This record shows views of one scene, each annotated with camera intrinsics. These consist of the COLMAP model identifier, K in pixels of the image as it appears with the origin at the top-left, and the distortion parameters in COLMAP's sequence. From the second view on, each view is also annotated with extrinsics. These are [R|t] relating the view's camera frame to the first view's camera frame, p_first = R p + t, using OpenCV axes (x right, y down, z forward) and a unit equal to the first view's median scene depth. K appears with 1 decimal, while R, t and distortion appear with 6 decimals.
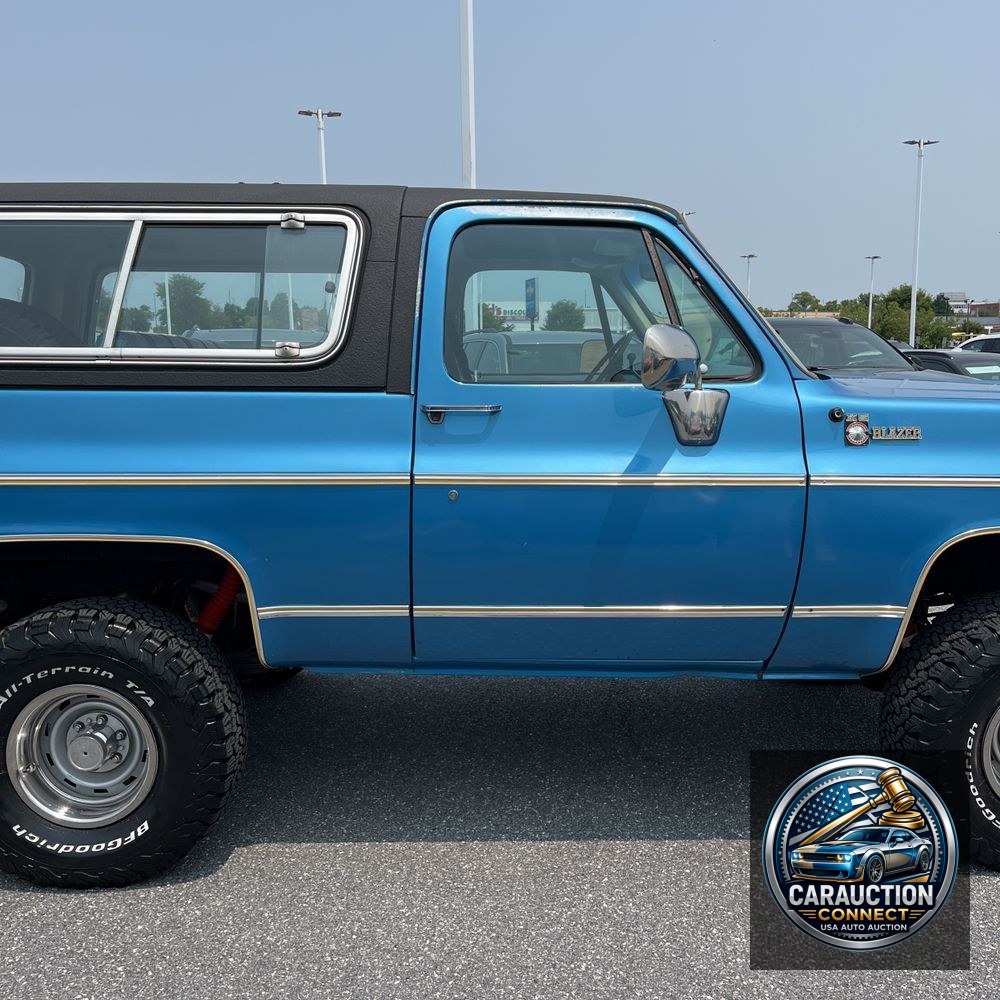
lens RADIAL K [[1015.0, 0, 508.5], [0, 1015.0, 509.7], [0, 0, 1]] dist [0.040337, -0.031509]
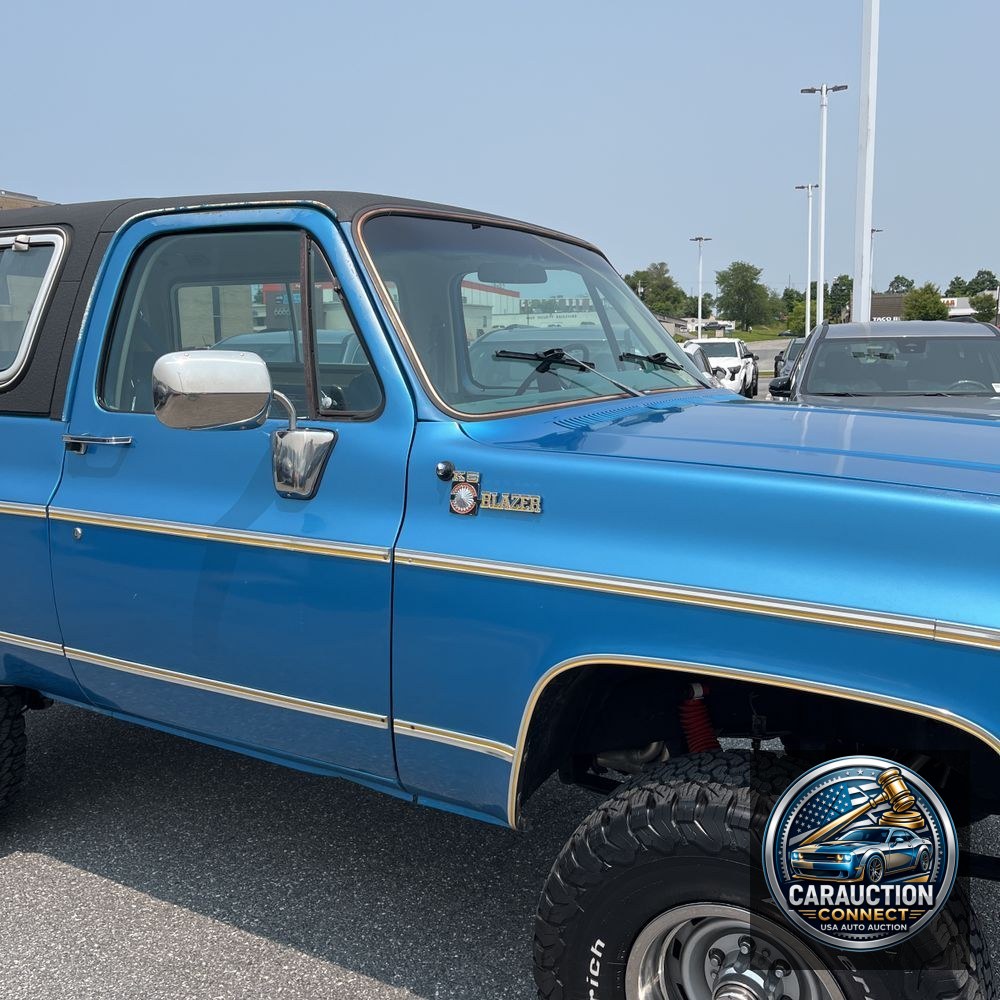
lens RADIAL K [[1013.2, 0, 505.8], [0, 1013.2, 498.3], [0, 0, 1]] dist [0.075234, -0.138807]
pose [[0.860361, 0.072266, -0.504536, 0.726592], [-0.070974, 0.997240, 0.021810, -0.091839], [0.504719, 0.017045, 0.863115, 0.386977]]
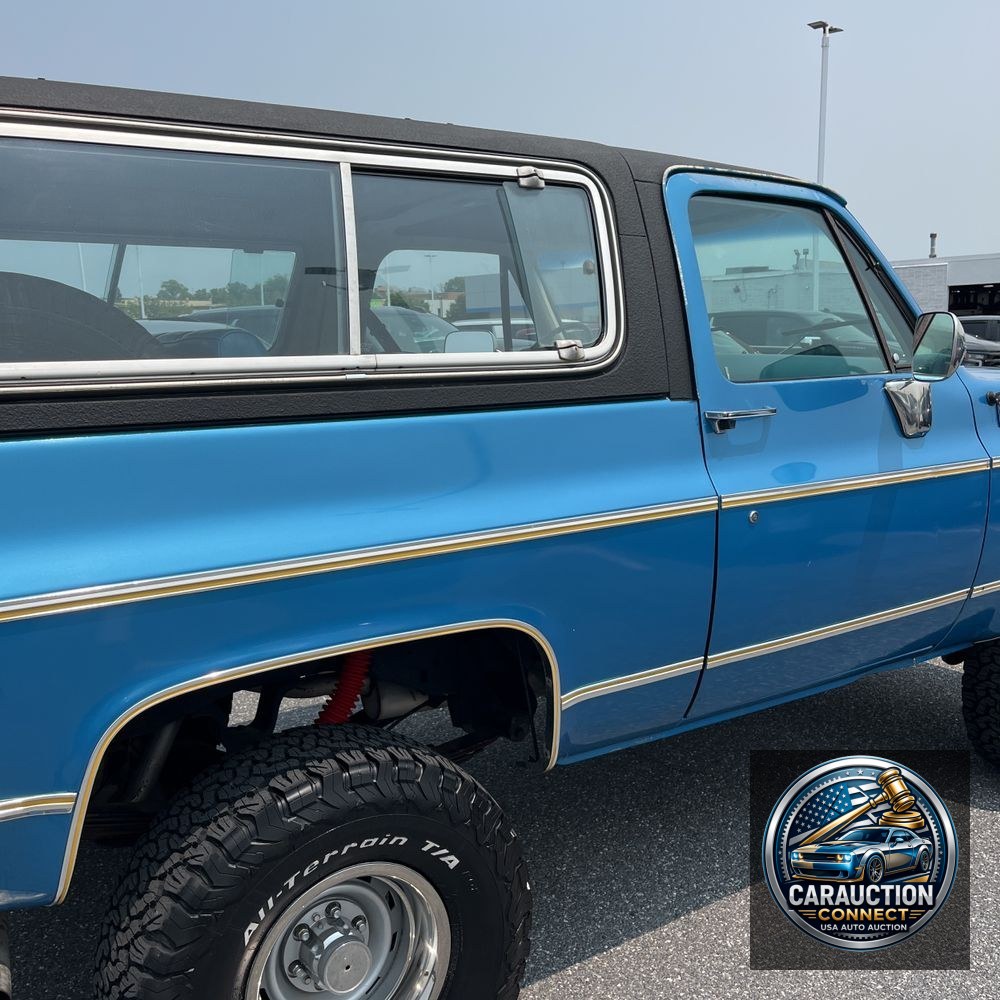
lens RADIAL K [[1006.3, 0, 480.4], [0, 1006.3, 508.0], [0, 0, 1]] dist [0.148924, -0.479236]
pose [[0.841549, -0.107999, 0.529275, -0.674259], [0.102783, 0.993924, 0.039386, -0.076345], [-0.530312, 0.021255, 0.847536, 0.397829]]
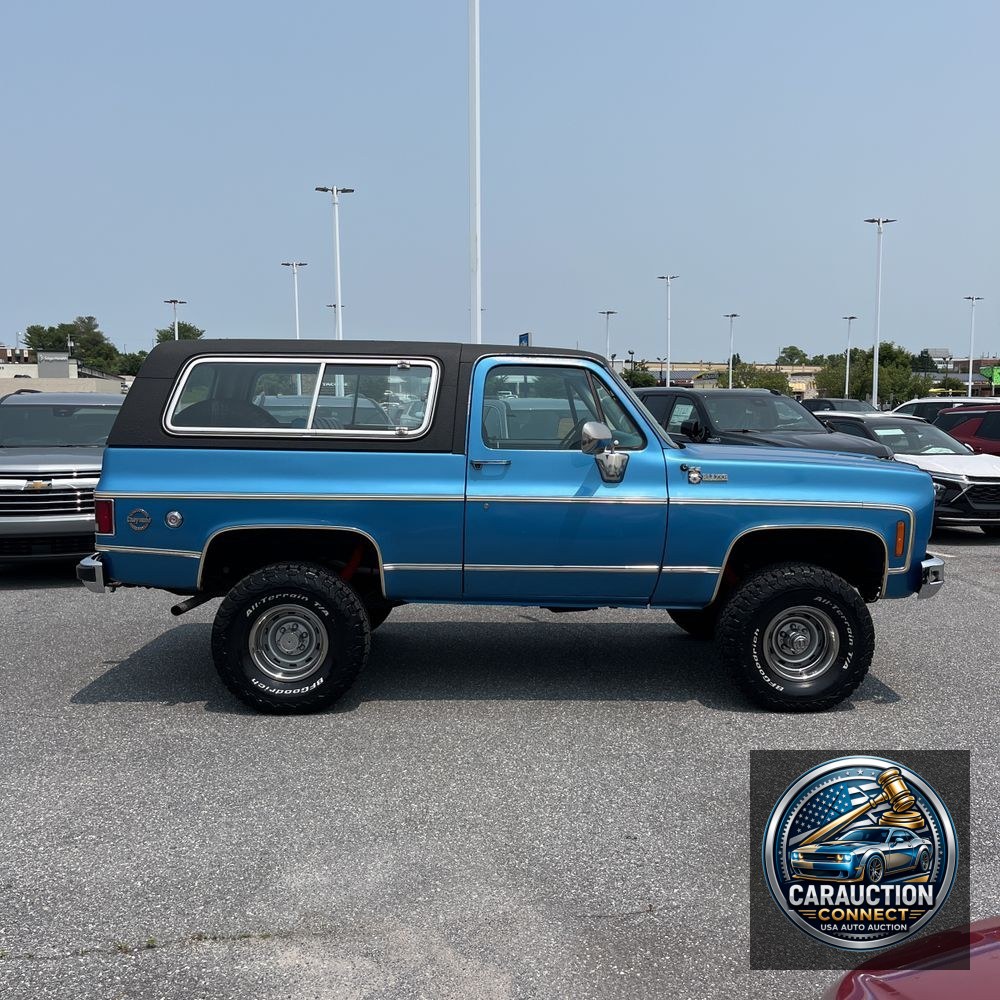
lens RADIAL K [[1015.0, 0, 508.5], [0, 1015.0, 509.7], [0, 0, 1]] dist [0.040337, -0.031509]
pose [[0.999919, 0.009834, 0.008136, -0.027149], [-0.009438, 0.998834, -0.047337, 0.081286], [-0.008592, 0.047256, 0.998846, -0.916005]]
